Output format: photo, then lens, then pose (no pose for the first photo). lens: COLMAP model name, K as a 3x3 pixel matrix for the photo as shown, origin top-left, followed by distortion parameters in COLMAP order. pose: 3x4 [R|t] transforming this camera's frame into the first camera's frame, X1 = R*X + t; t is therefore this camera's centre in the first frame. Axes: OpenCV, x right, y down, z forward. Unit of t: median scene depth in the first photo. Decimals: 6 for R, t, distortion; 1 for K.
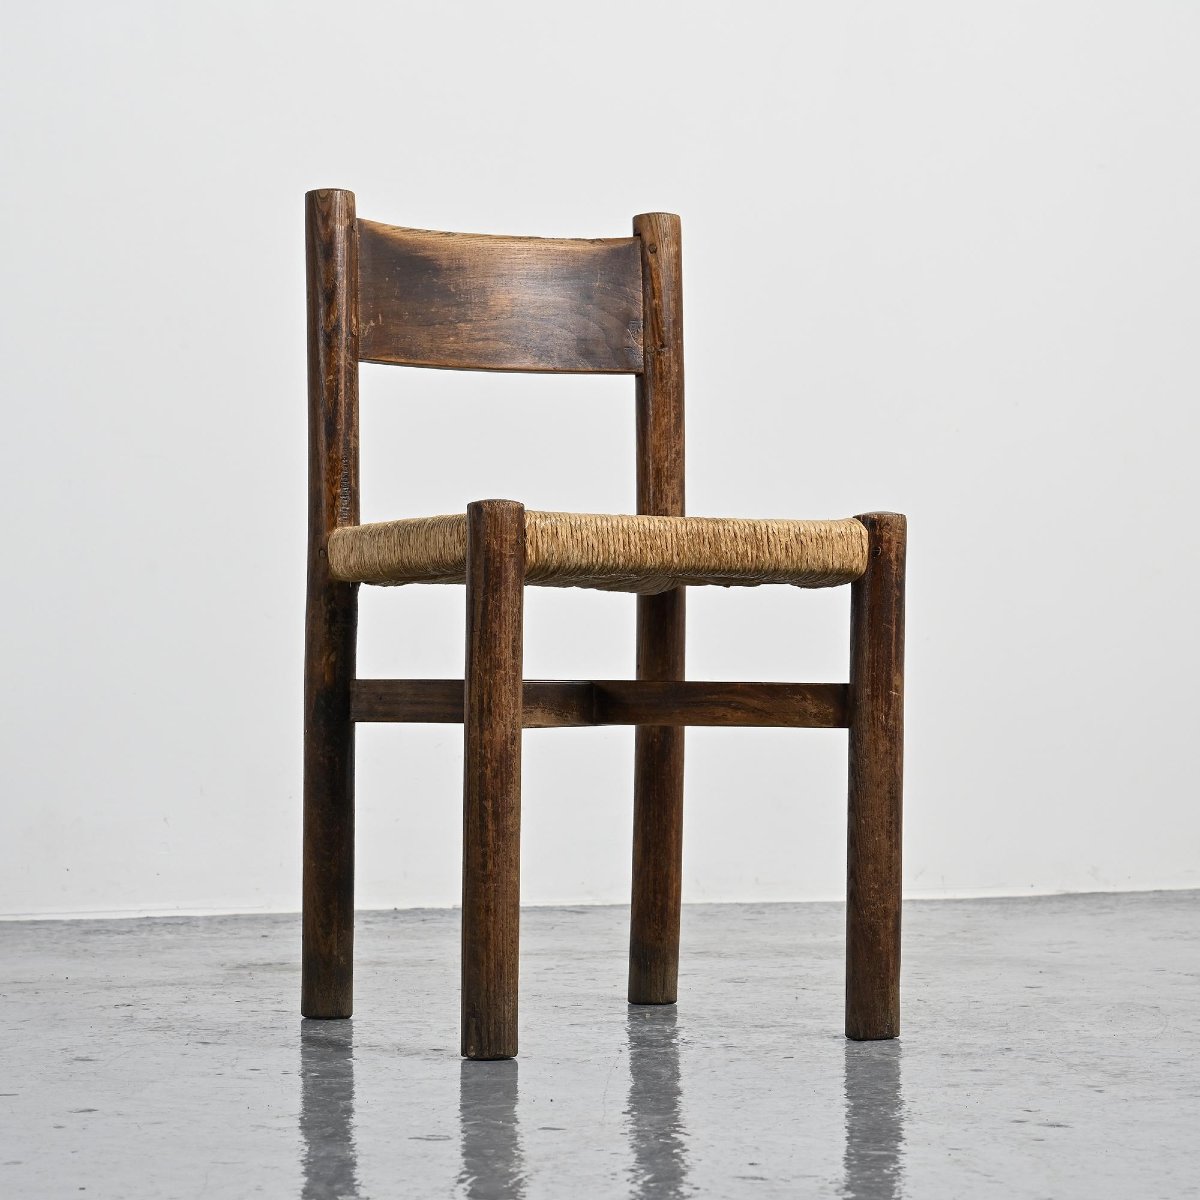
lens RADIAL K [[3447.0, 0, 600.0], [0, 3447.0, 600.0], [0, 0, 1]] dist [-0.010471, -0.243845]
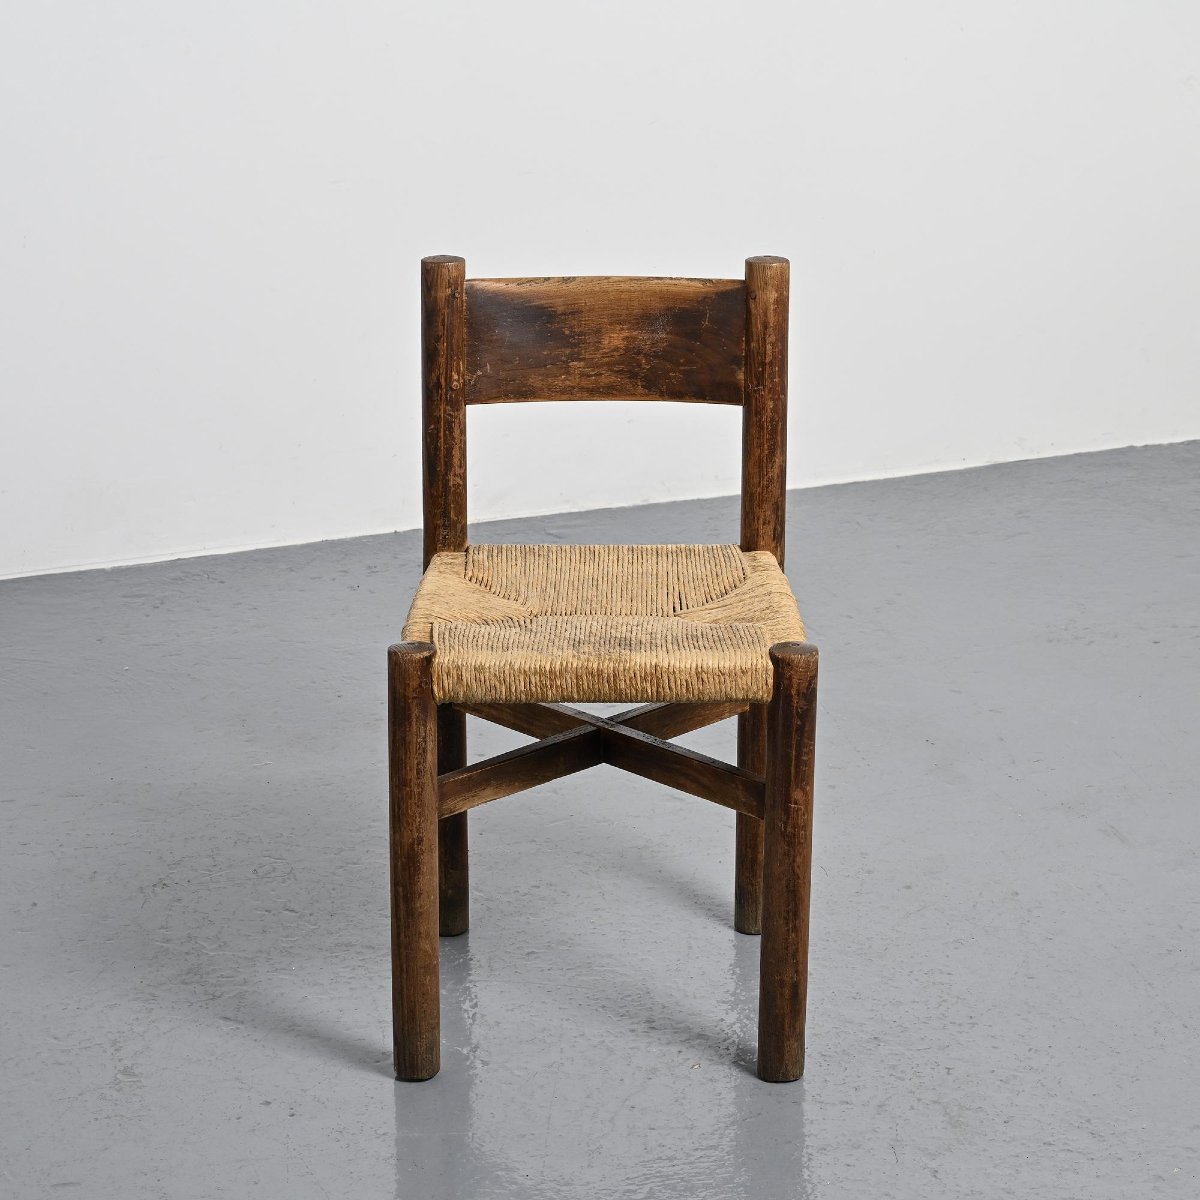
lens RADIAL K [[3447.0, 0, 600.0], [0, 3447.0, 600.0], [0, 0, 1]] dist [-0.010471, -0.243845]
pose [[0.879885, 0.138976, -0.454410, 0.535035], [0.016494, 0.946767, 0.321496, -0.402430], [0.474901, -0.290374, 0.830754, 0.047745]]
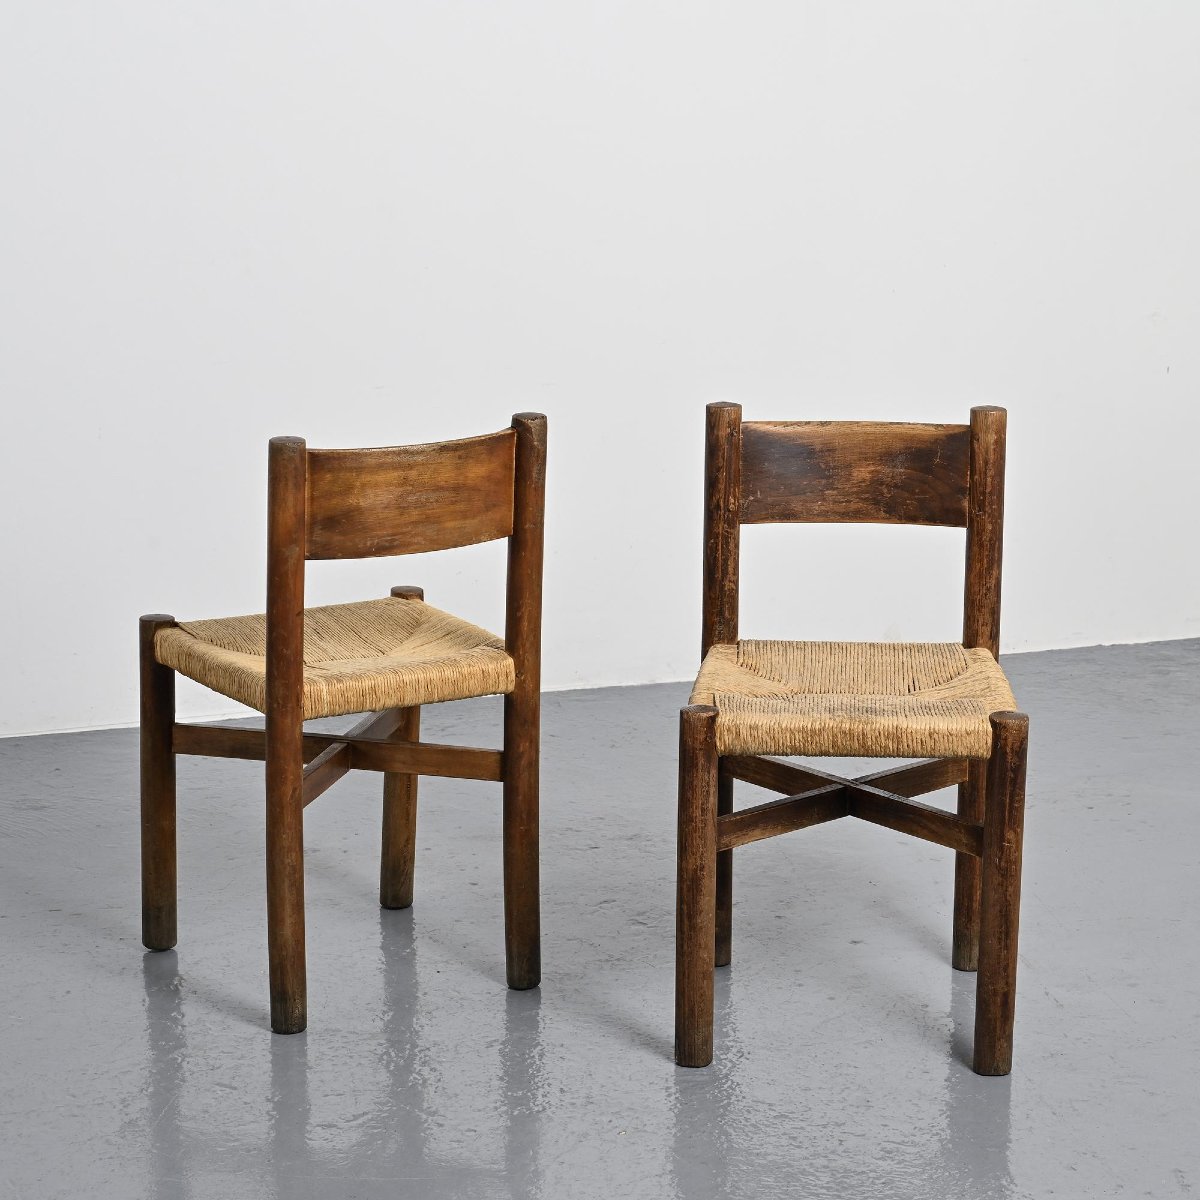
lens RADIAL K [[3447.0, 0, 600.0], [0, 3447.0, 600.0], [0, 0, 1]] dist [-0.010471, -0.243845]
pose [[0.852683, 0.121215, -0.508171, 0.641628], [0.013387, 0.967322, 0.253199, -0.423755], [0.522256, -0.222701, 0.823197, -0.211802]]
